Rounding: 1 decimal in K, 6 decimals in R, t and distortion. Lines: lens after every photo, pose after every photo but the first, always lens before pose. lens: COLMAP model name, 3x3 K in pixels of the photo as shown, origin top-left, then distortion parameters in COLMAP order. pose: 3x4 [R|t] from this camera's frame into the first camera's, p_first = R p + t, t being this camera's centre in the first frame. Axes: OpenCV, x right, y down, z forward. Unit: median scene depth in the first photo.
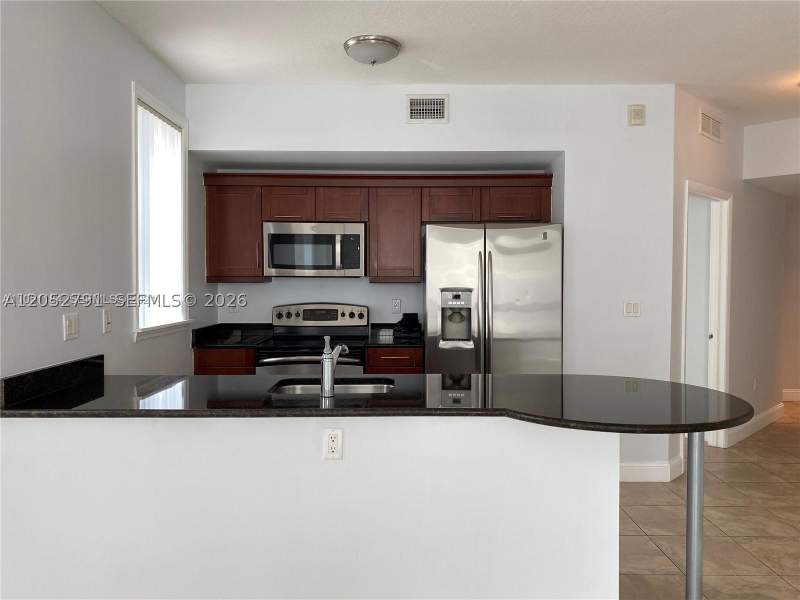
lens RADIAL K [[608.0, 0, 402.4], [0, 608.0, 302.0], [0, 0, 1]] dist [0.003879, 0.009157]
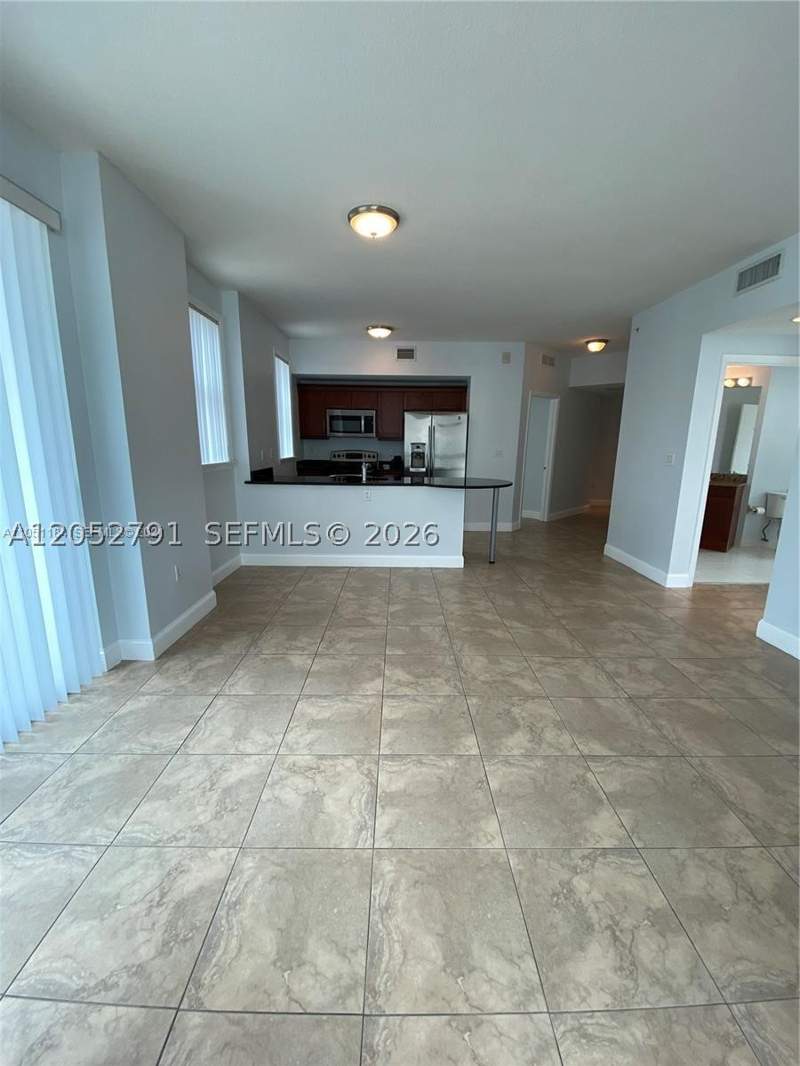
lens RADIAL K [[447.6, 0, 404.5], [0, 447.6, 550.2], [0, 0, 1]] dist [0.029547, 0.000072]
pose [[0.999912, 0.008333, 0.010331, 0.025738], [-0.010227, 0.979840, 0.199522, 0.031913], [-0.008460, -0.199611, 0.979839, -0.619556]]
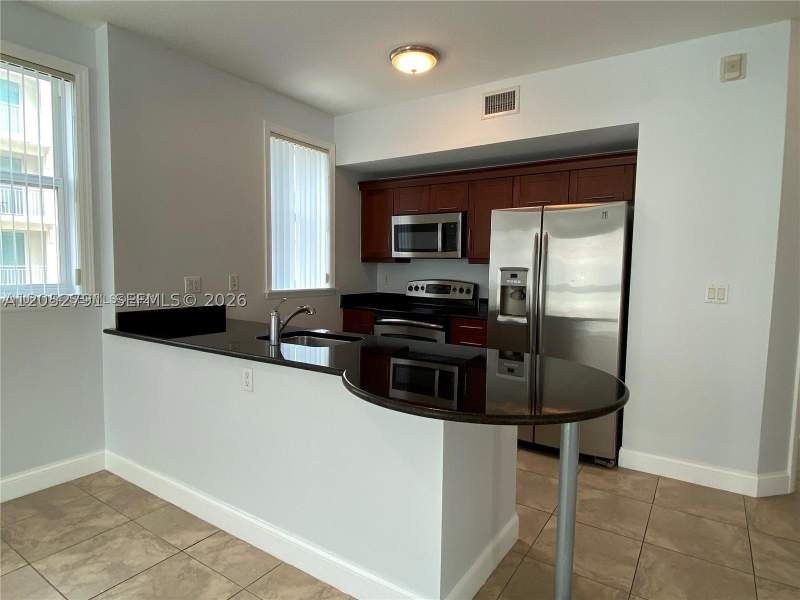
lens RADIAL K [[458.1, 0, 404.8], [0, 458.1, 310.5], [0, 0, 1]] dist [0.003438, -0.011965]
pose [[0.831735, 0.065445, -0.551302, 0.366369], [-0.033682, 0.997147, 0.067557, 0.004354], [0.554150, -0.037621, 0.831566, 0.197866]]
